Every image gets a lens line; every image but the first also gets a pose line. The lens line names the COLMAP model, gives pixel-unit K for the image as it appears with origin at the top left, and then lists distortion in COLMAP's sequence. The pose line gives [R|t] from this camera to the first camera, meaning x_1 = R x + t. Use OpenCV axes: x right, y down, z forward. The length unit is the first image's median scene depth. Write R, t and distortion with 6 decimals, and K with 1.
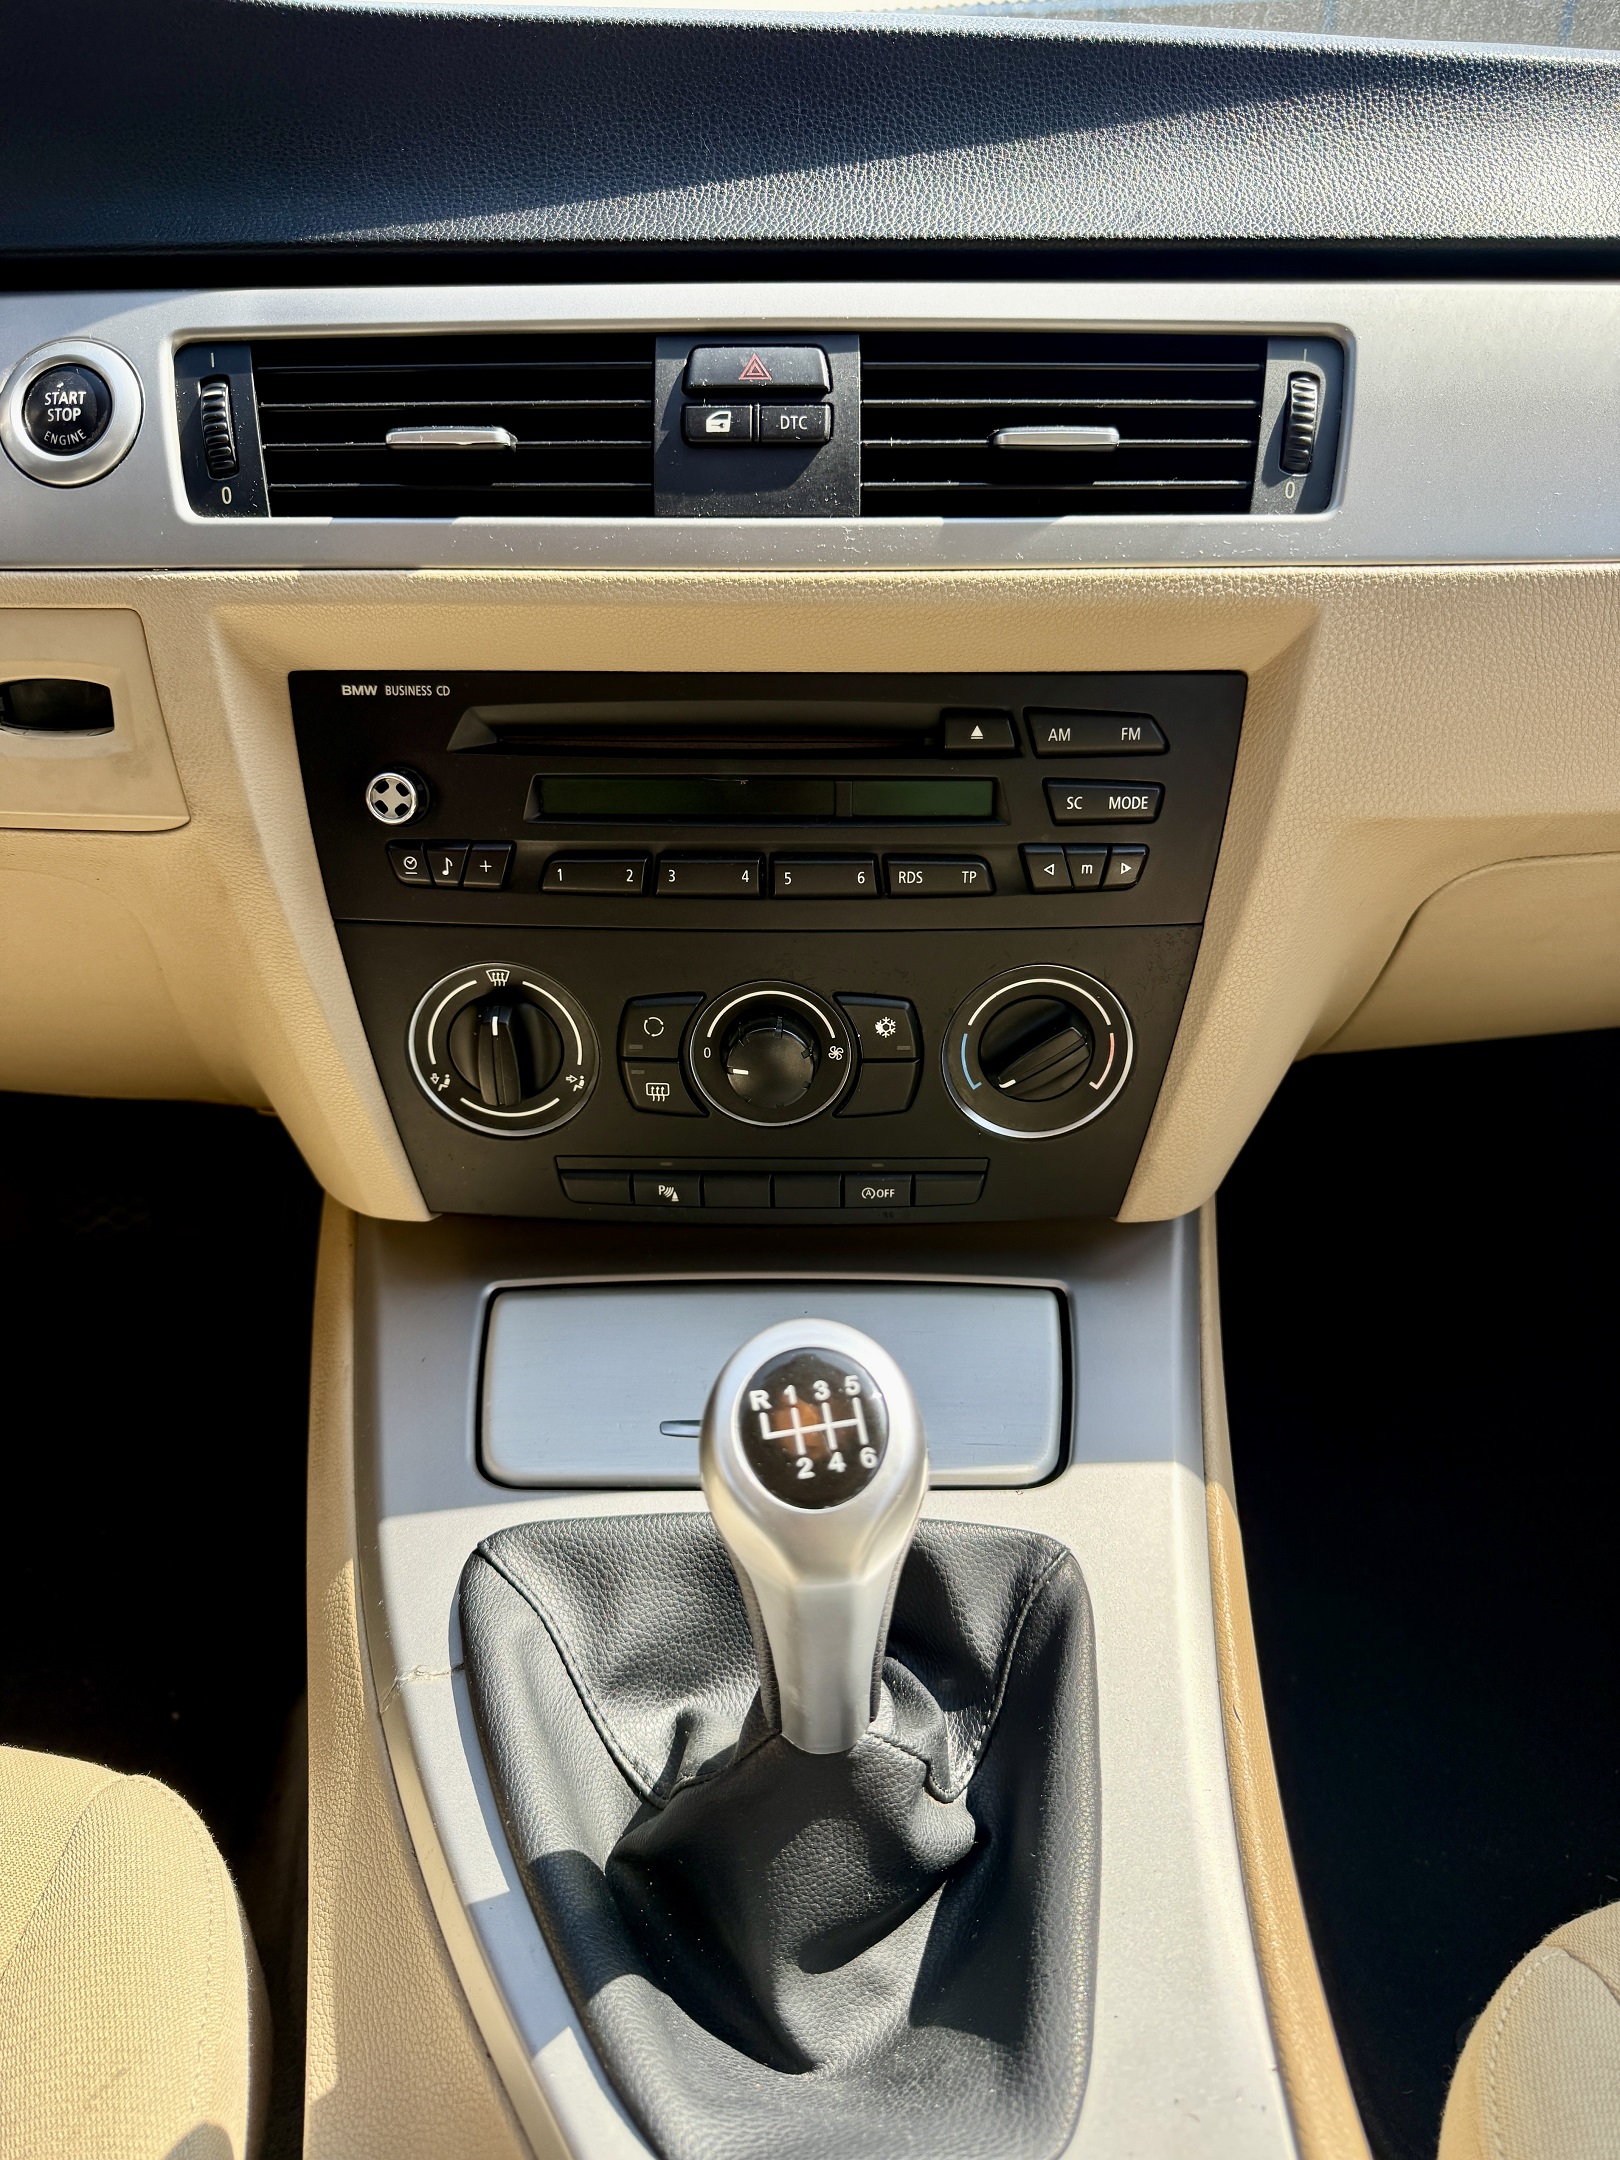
lens RADIAL K [[1487.3, 0, 813.2], [0, 1487.3, 1111.5], [0, 0, 1]] dist [-0.005251, -0.004496]
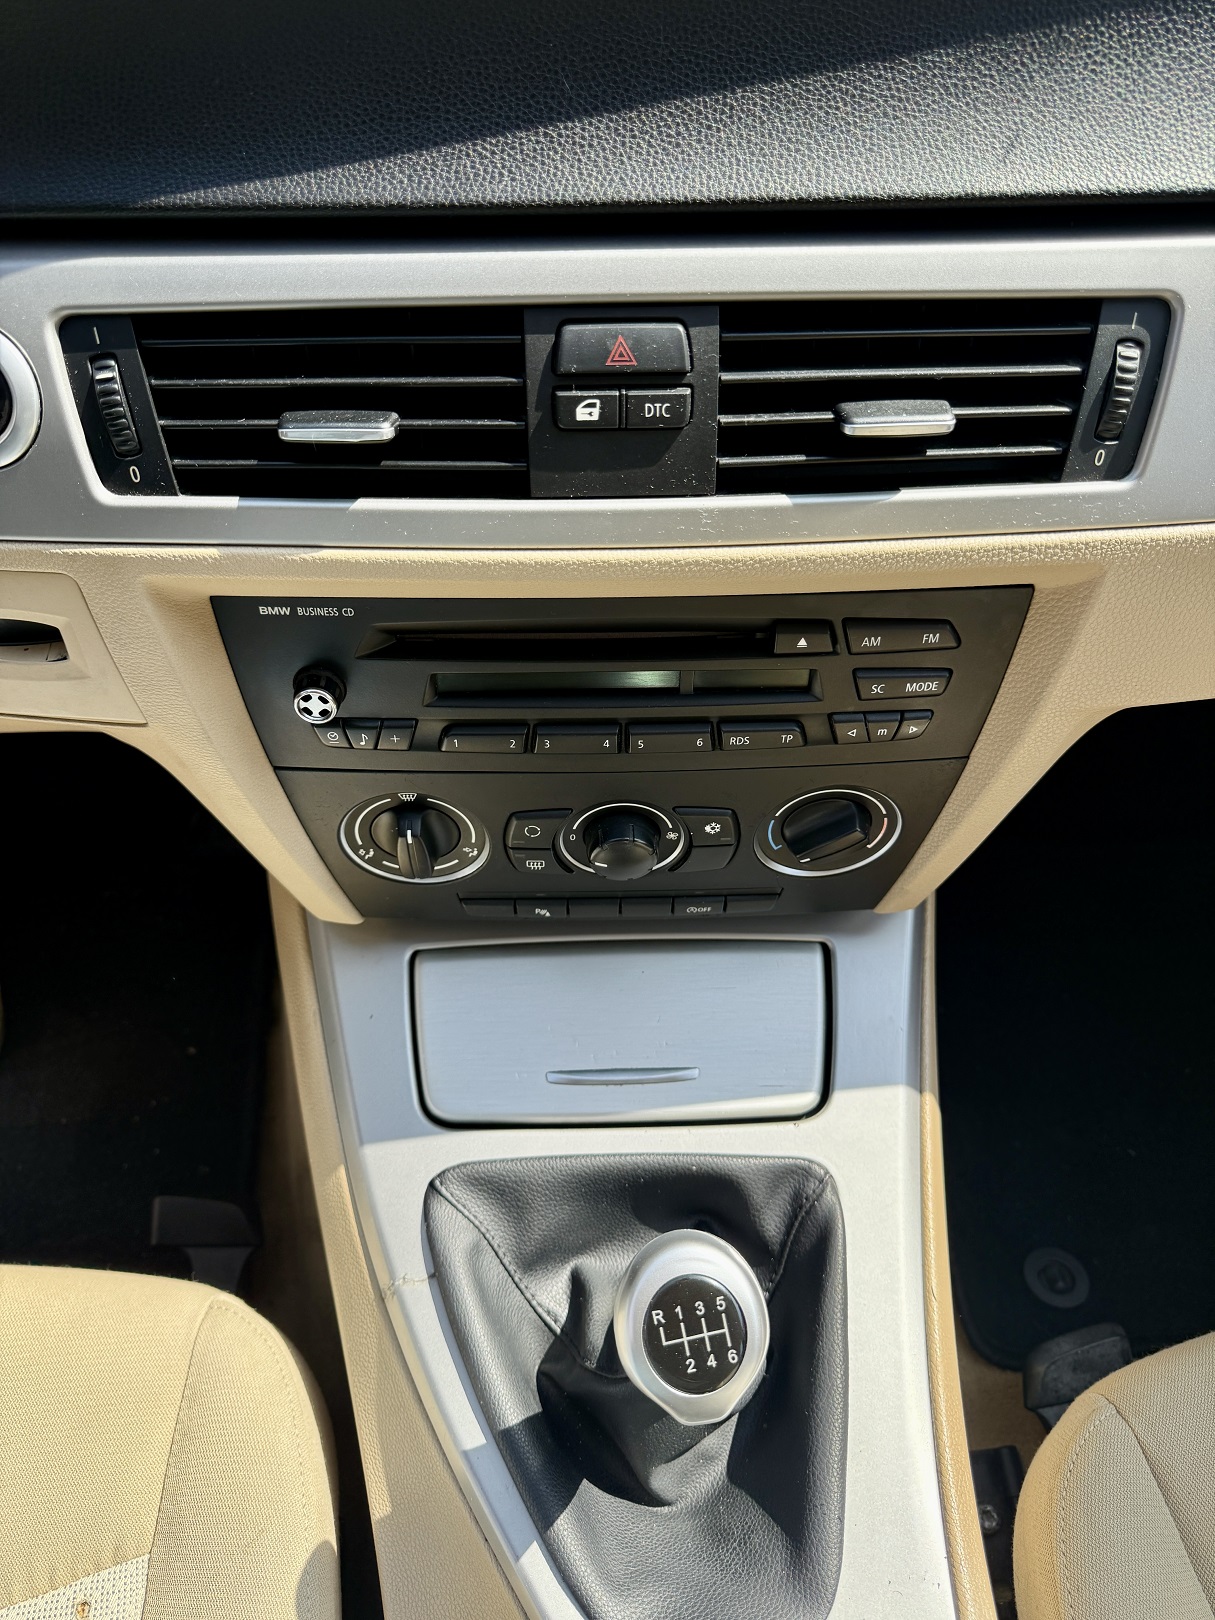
lens RADIAL K [[1137.9, 0, 607.5], [0, 1137.9, 810.0], [0, 0, 1]] dist [0.004554, -0.002313]
pose [[0.999363, -0.022480, 0.027707, -0.077001], [0.008834, 0.908271, 0.418289, -0.533332], [-0.034569, -0.417778, 0.907891, 0.124503]]
